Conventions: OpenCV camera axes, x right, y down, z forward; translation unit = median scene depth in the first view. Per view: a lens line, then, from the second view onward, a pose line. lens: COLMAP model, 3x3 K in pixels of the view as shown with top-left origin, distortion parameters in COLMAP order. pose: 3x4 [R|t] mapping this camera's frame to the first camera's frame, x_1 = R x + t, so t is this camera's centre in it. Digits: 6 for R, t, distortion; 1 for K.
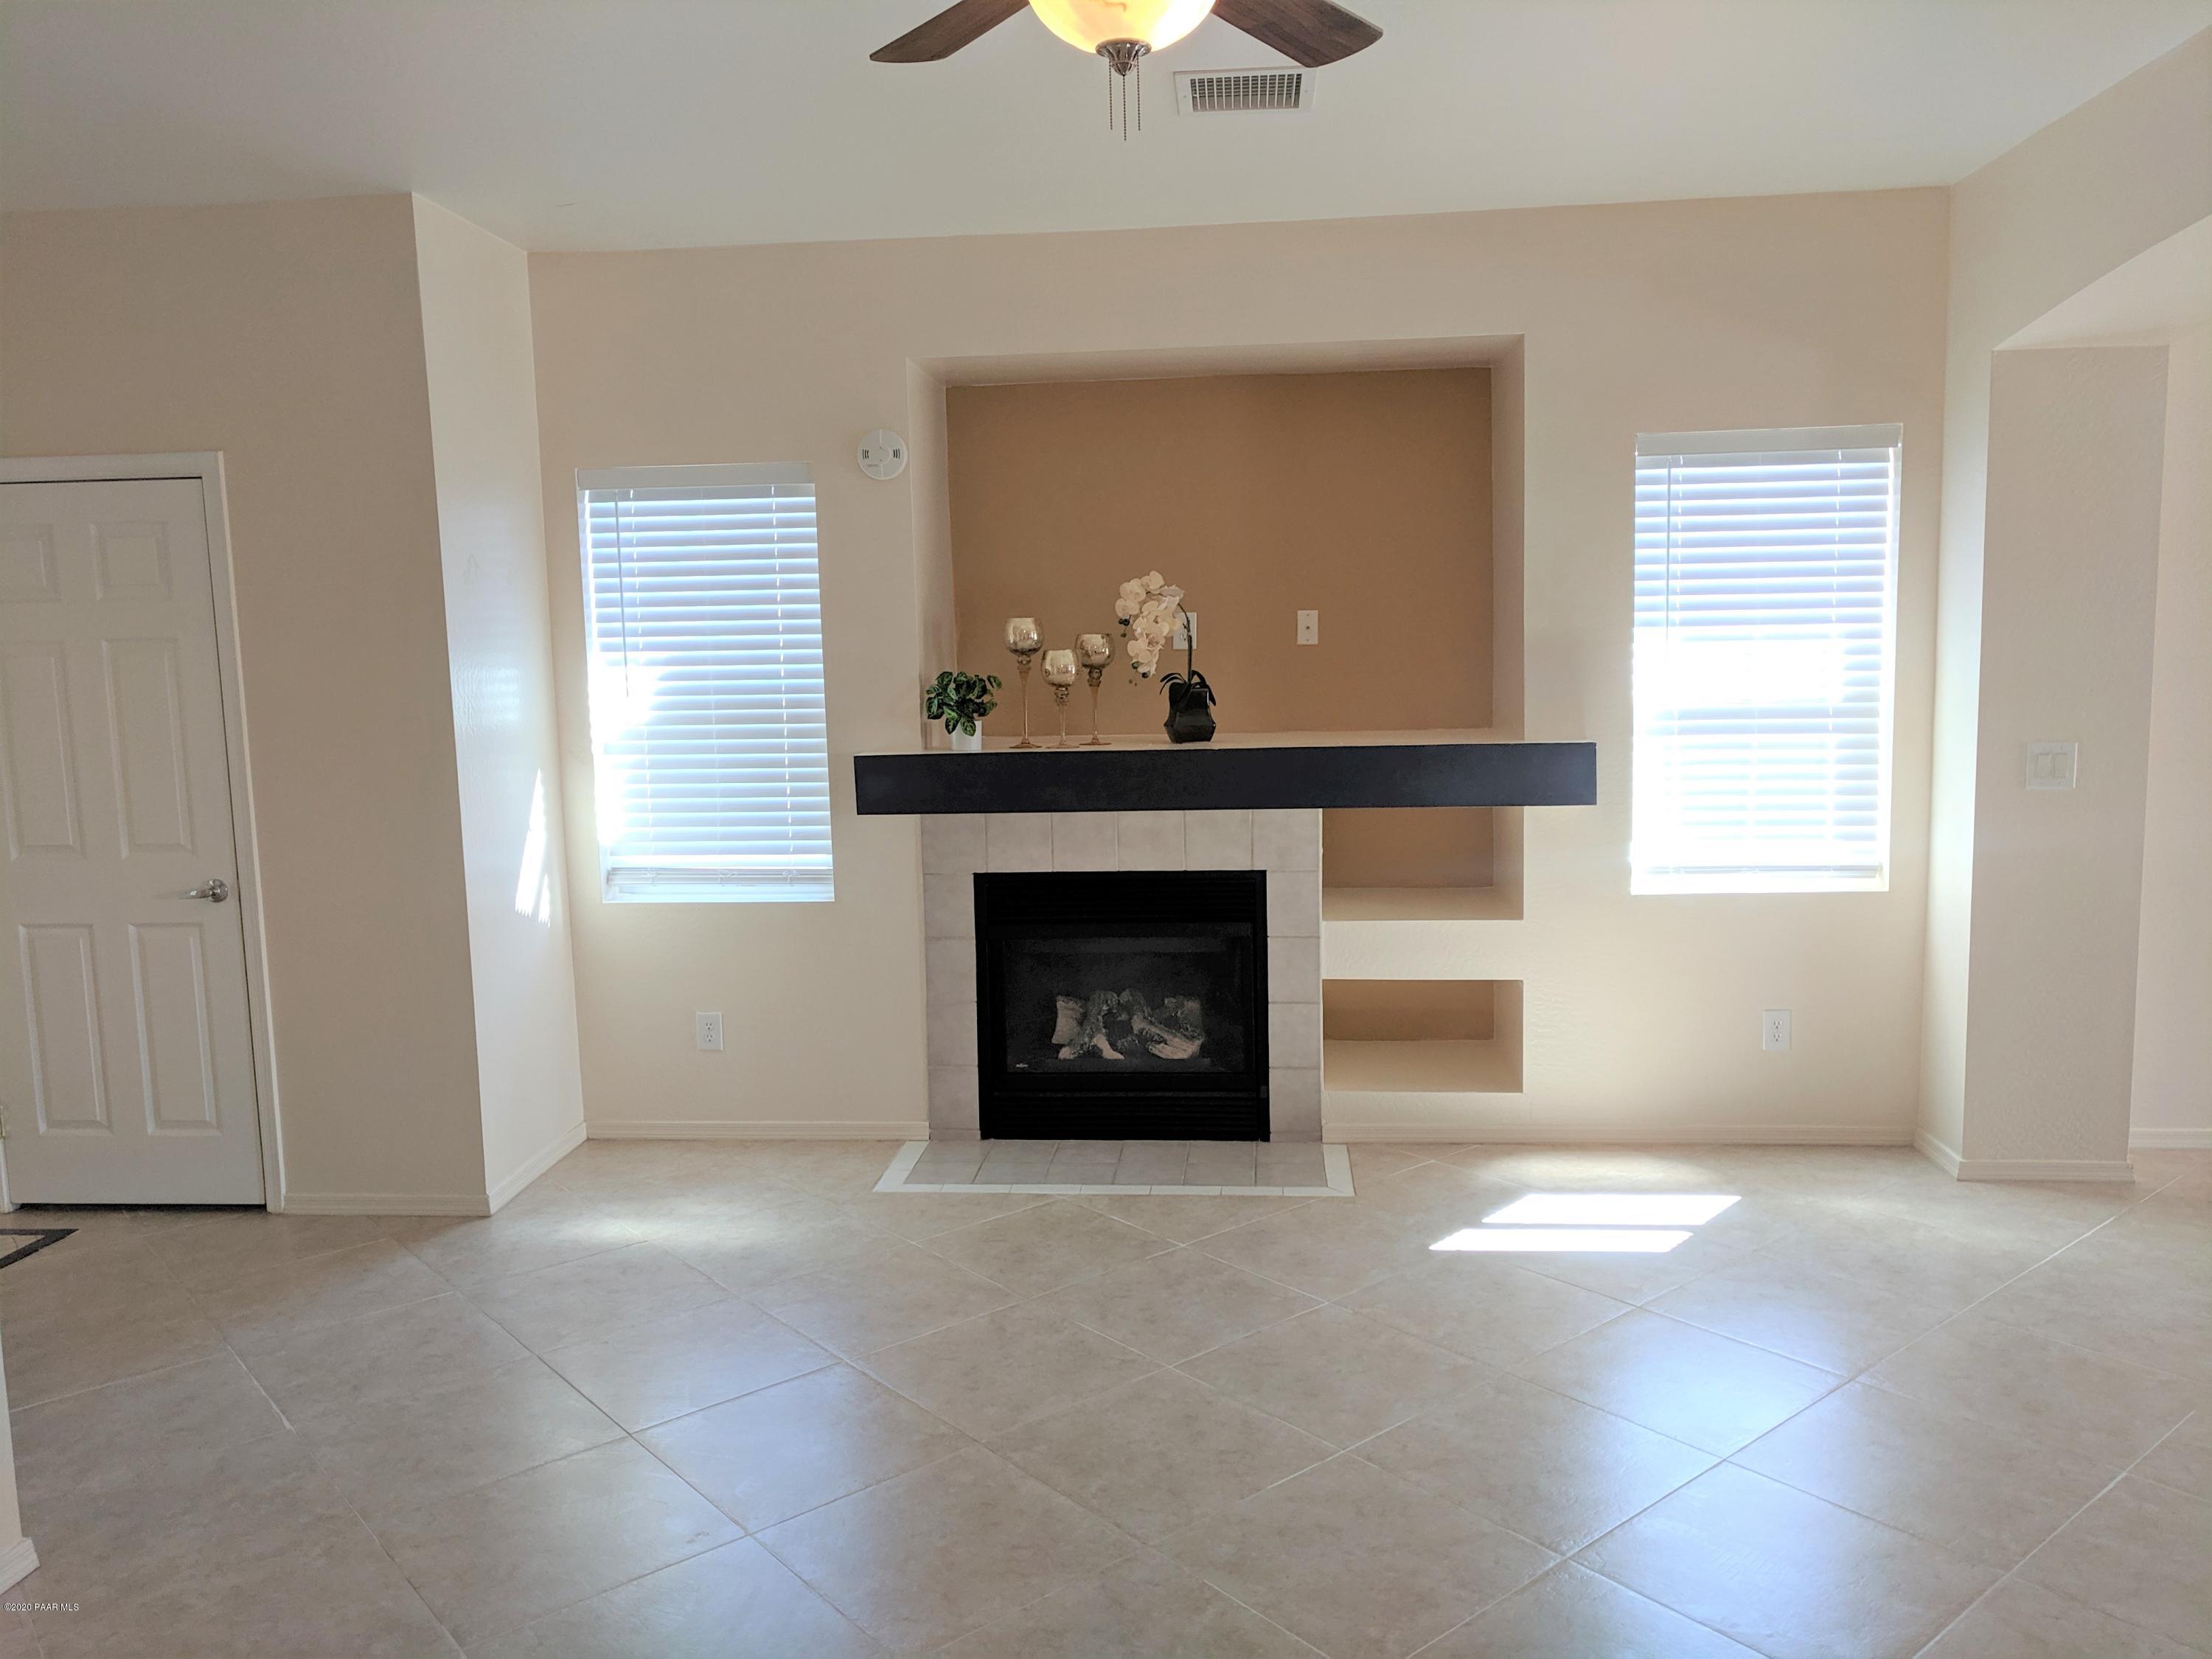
lens RADIAL K [[1668.4, 0, 1110.7], [0, 1668.4, 834.8], [0, 0, 1]] dist [0.006344, 0.016022]
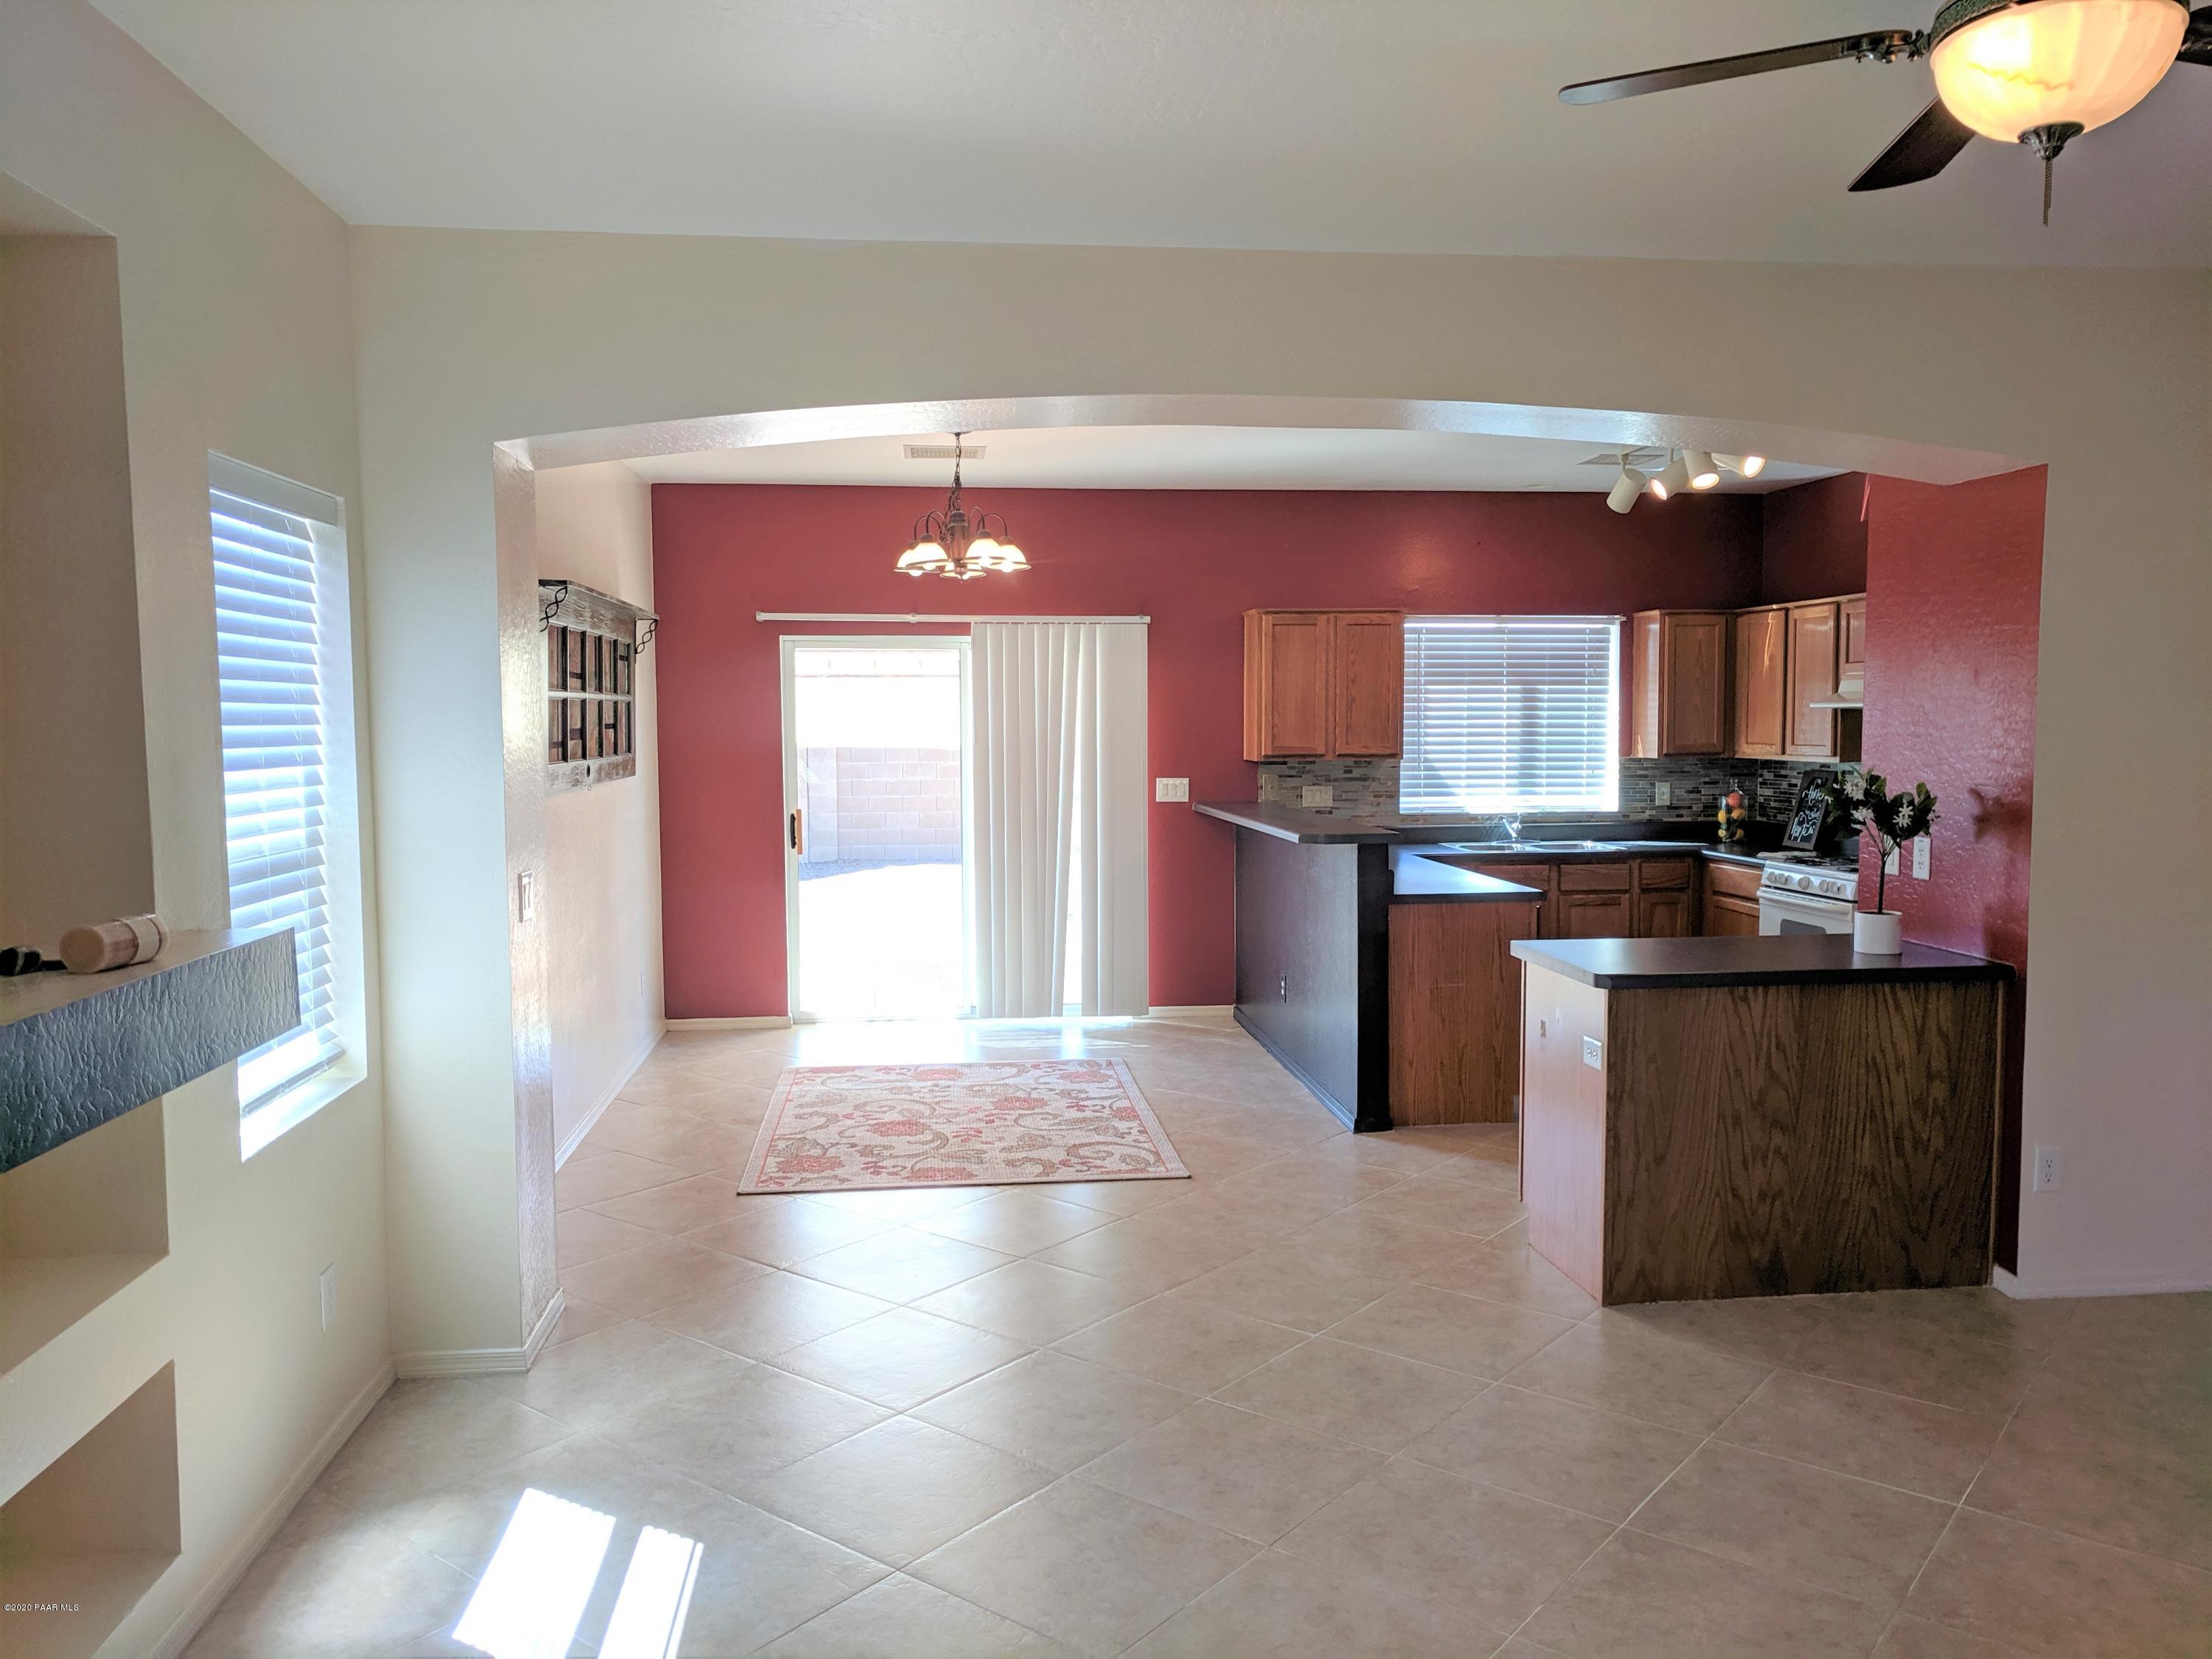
lens RADIAL K [[1668.4, 0, 1108.2], [0, 1668.4, 826.1], [0, 0, 1]] dist [0.006344, 0.016022]
pose [[-0.207614, -0.044399, 0.977203, -0.398712], [0.125373, 0.989523, 0.071595, -0.101489], [-0.970143, 0.137379, -0.199873, 0.817999]]
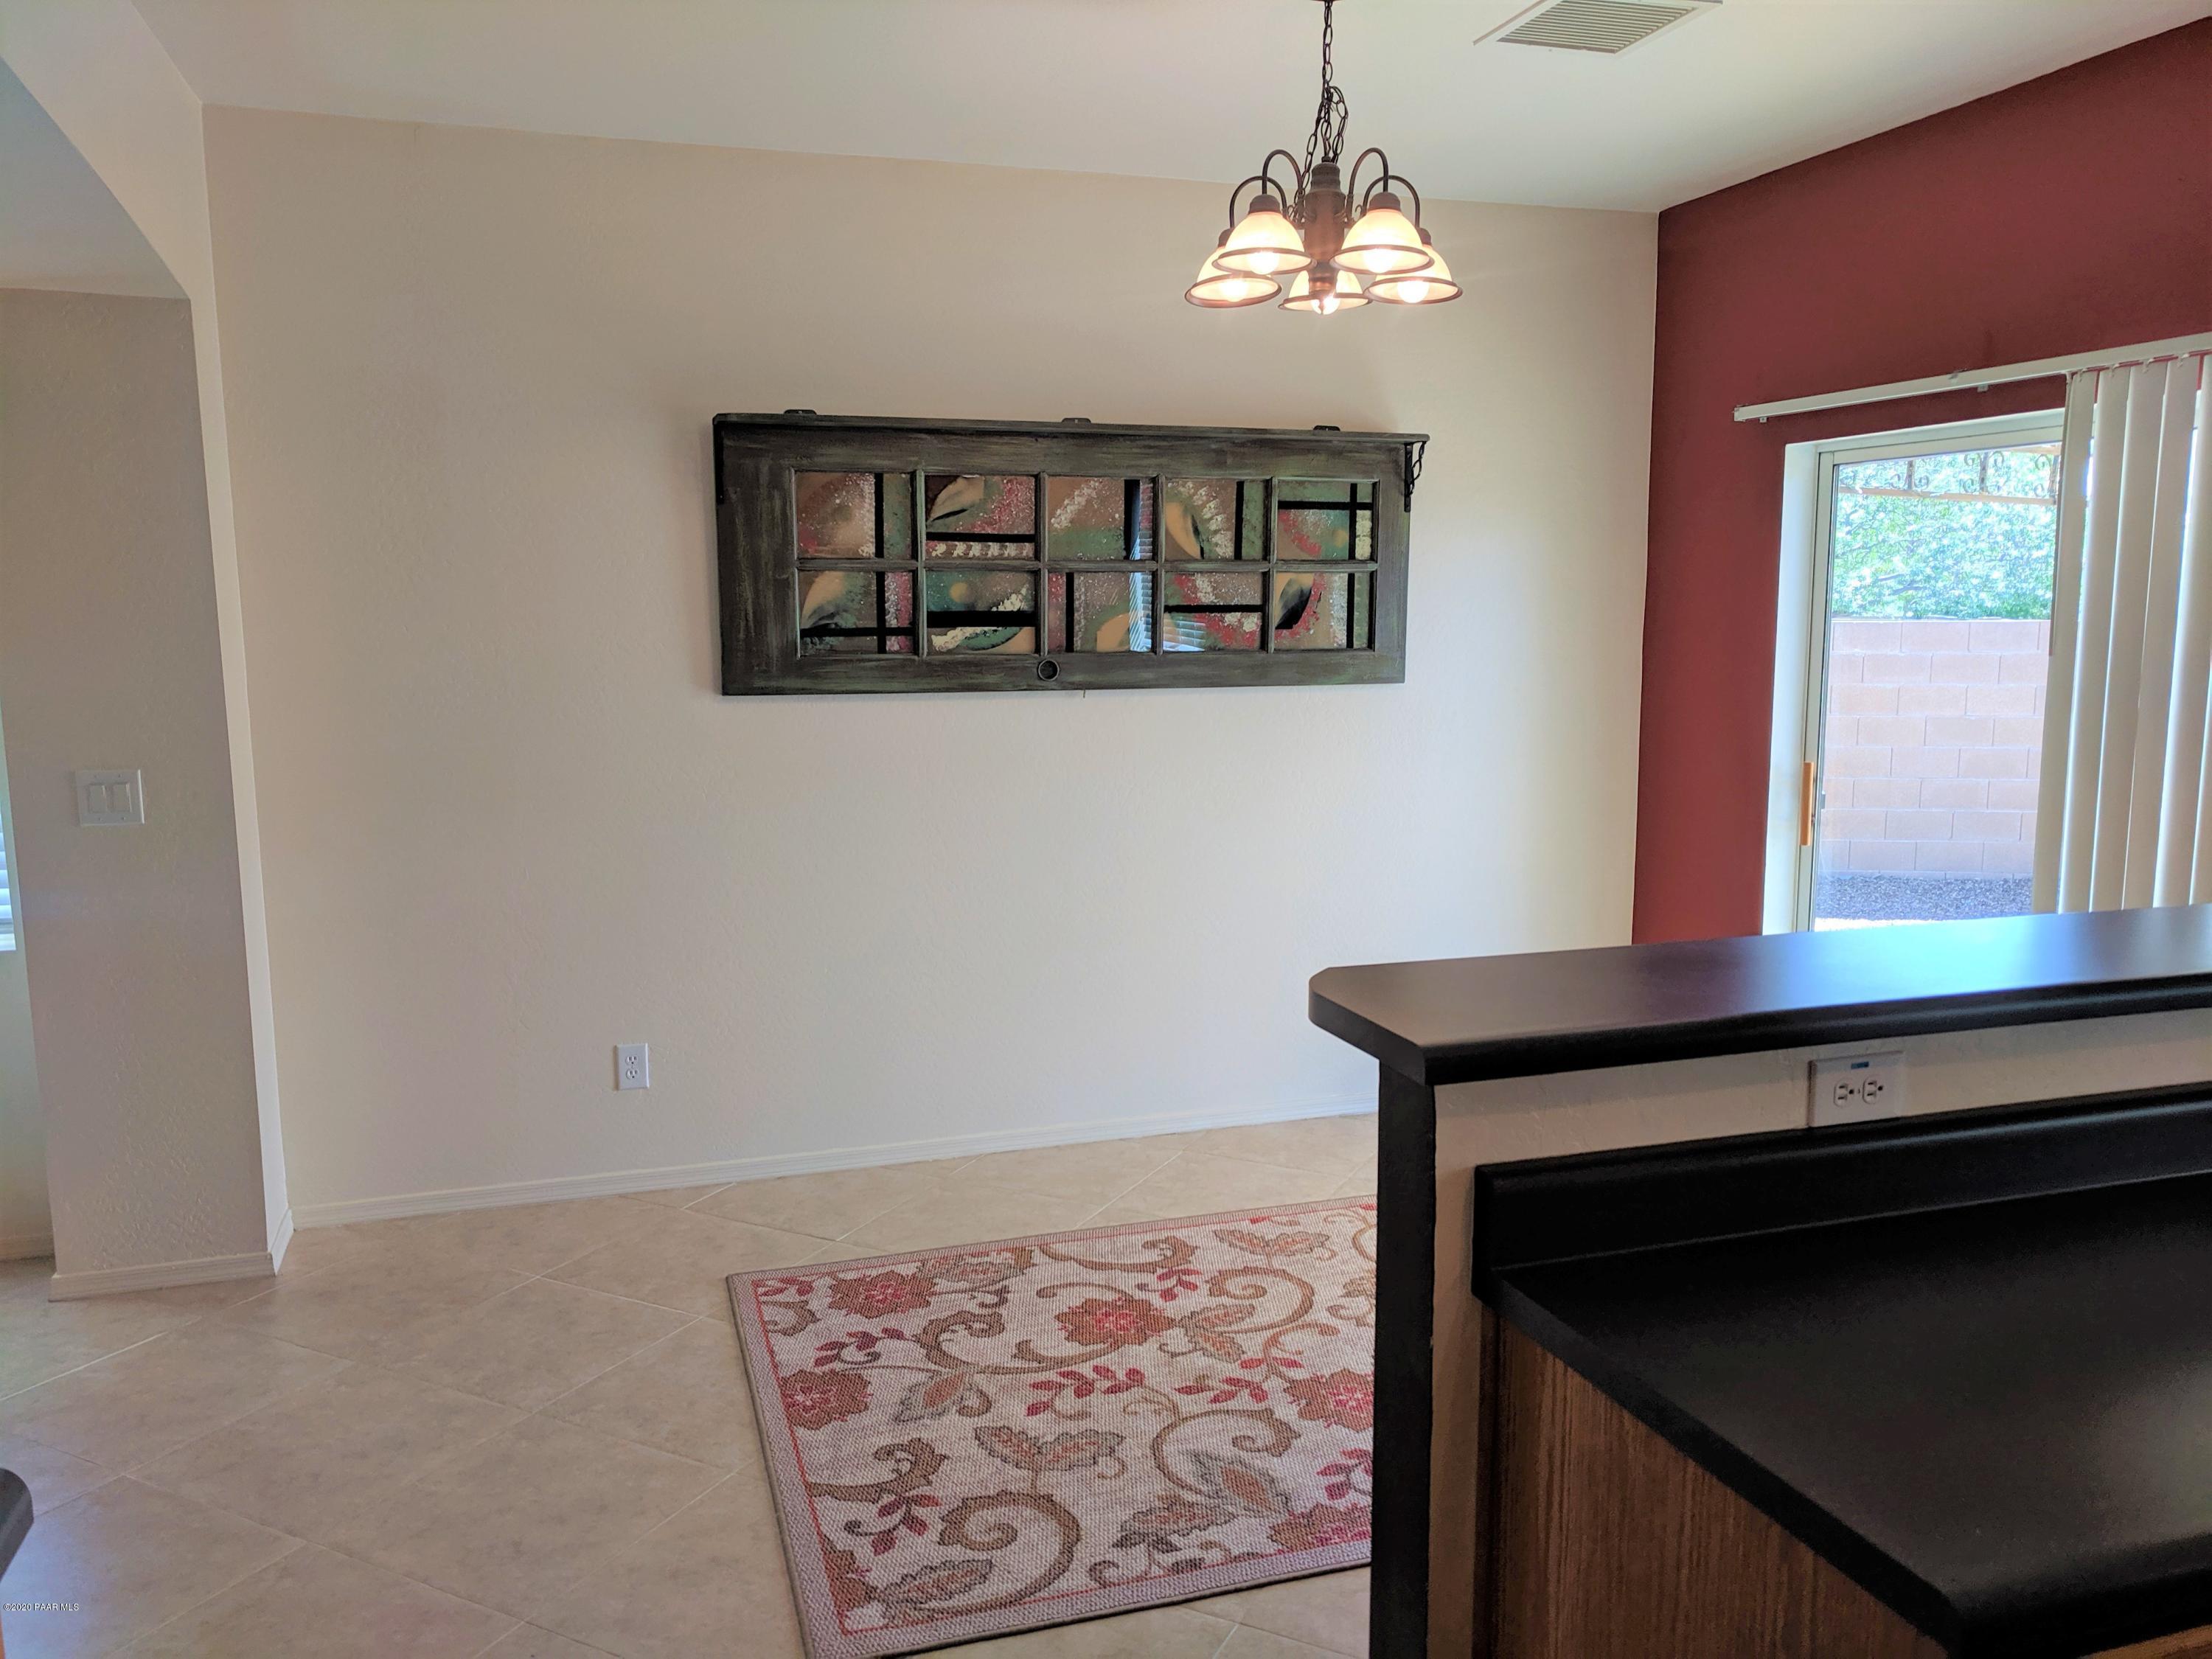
lens RADIAL K [[1668.4, 0, 1104.0], [0, 1668.4, 826.4], [0, 0, 1]] dist [0.006344, 0.016022]
pose [[0.924750, -0.032805, 0.379160, 0.659236], [0.029448, 0.999459, 0.014653, -0.023722], [-0.379435, -0.002385, 0.925215, 0.034182]]
